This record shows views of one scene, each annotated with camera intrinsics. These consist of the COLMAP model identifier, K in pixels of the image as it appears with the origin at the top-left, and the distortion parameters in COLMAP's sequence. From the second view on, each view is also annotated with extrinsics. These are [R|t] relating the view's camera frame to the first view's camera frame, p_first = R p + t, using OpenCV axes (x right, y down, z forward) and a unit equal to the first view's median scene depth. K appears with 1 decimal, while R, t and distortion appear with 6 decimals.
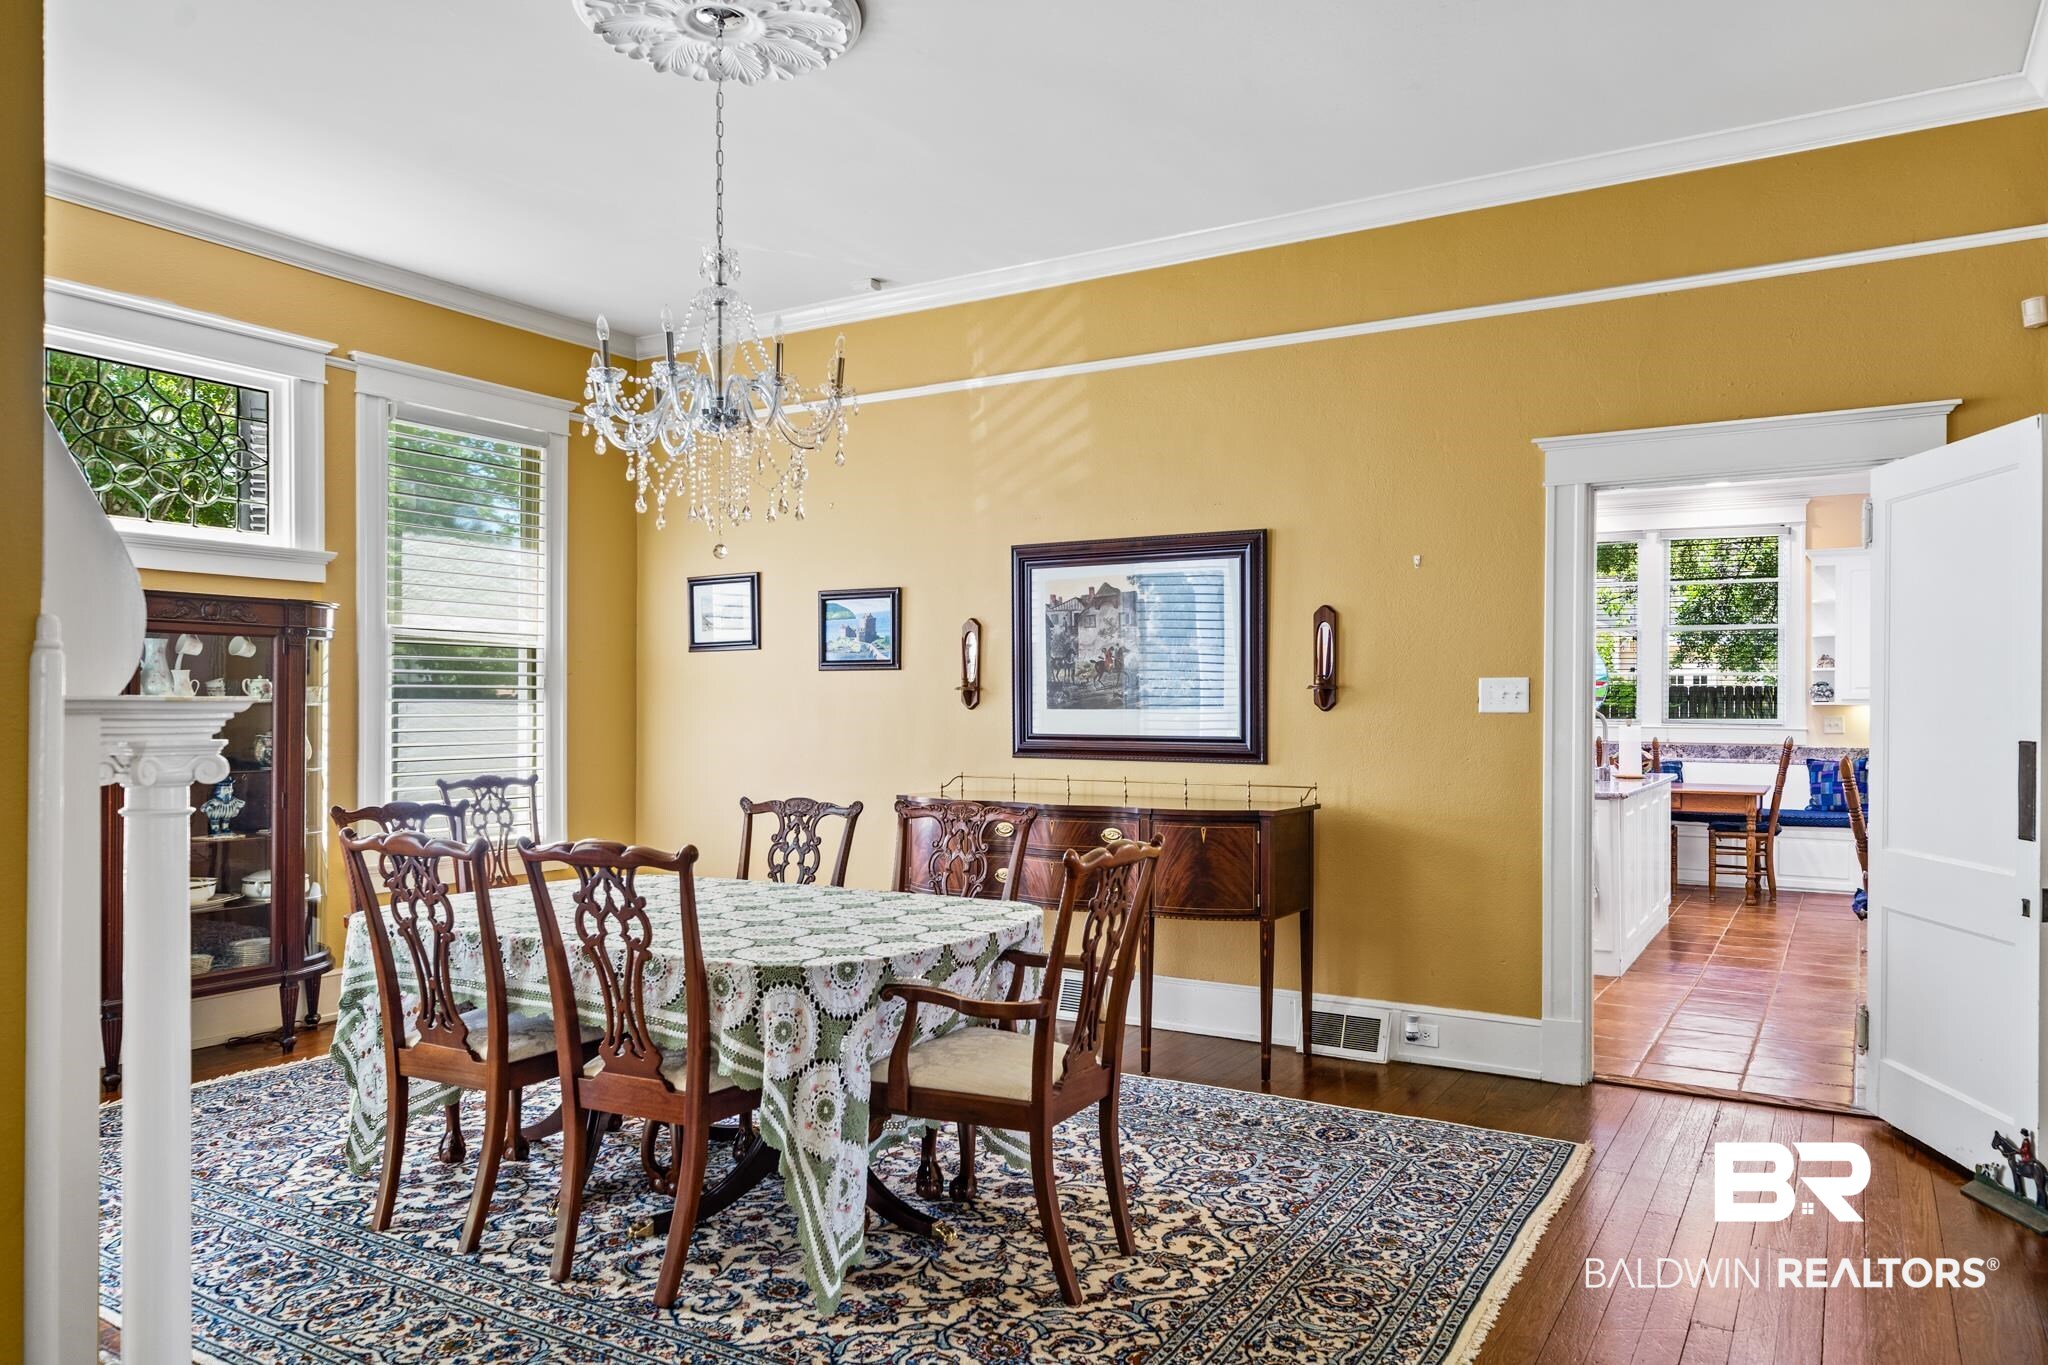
lens RADIAL K [[1419.5, 0, 1009.7], [0, 1419.5, 703.4], [0, 0, 1]] dist [0.023499, -0.000019]
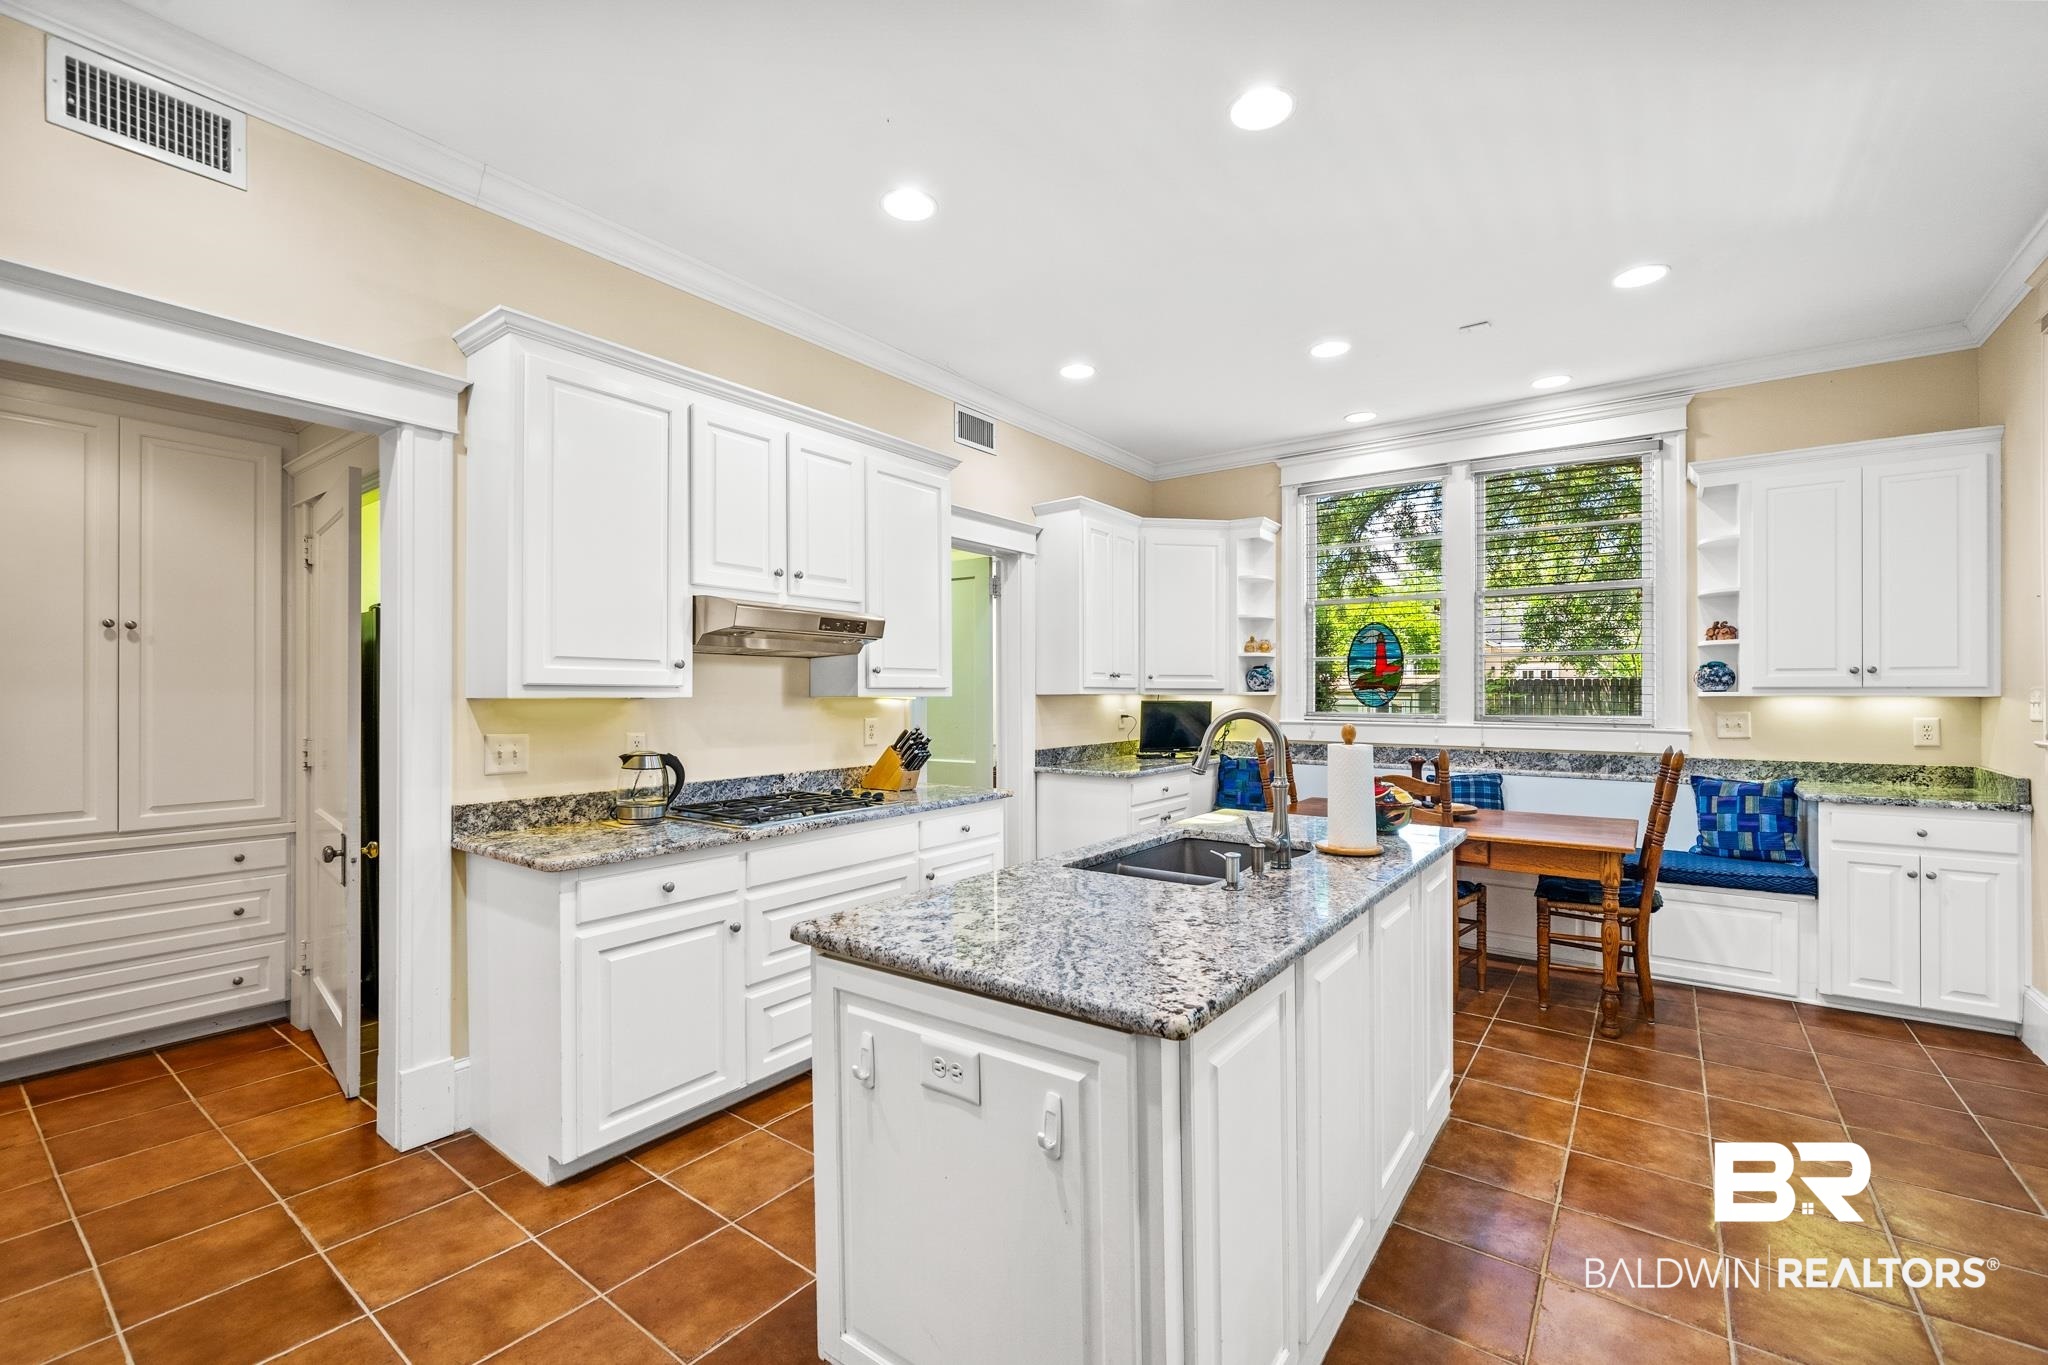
lens RADIAL K [[837.6, 0, 1025.5], [0, 837.6, 678.9], [0, 0, 1]] dist [0.001414, -0.000391]
pose [[0.993991, 0.000408, -0.109464, 0.288467], [-0.002105, 0.999880, -0.015380, -0.000144], [0.109445, 0.015518, 0.993872, 0.572598]]
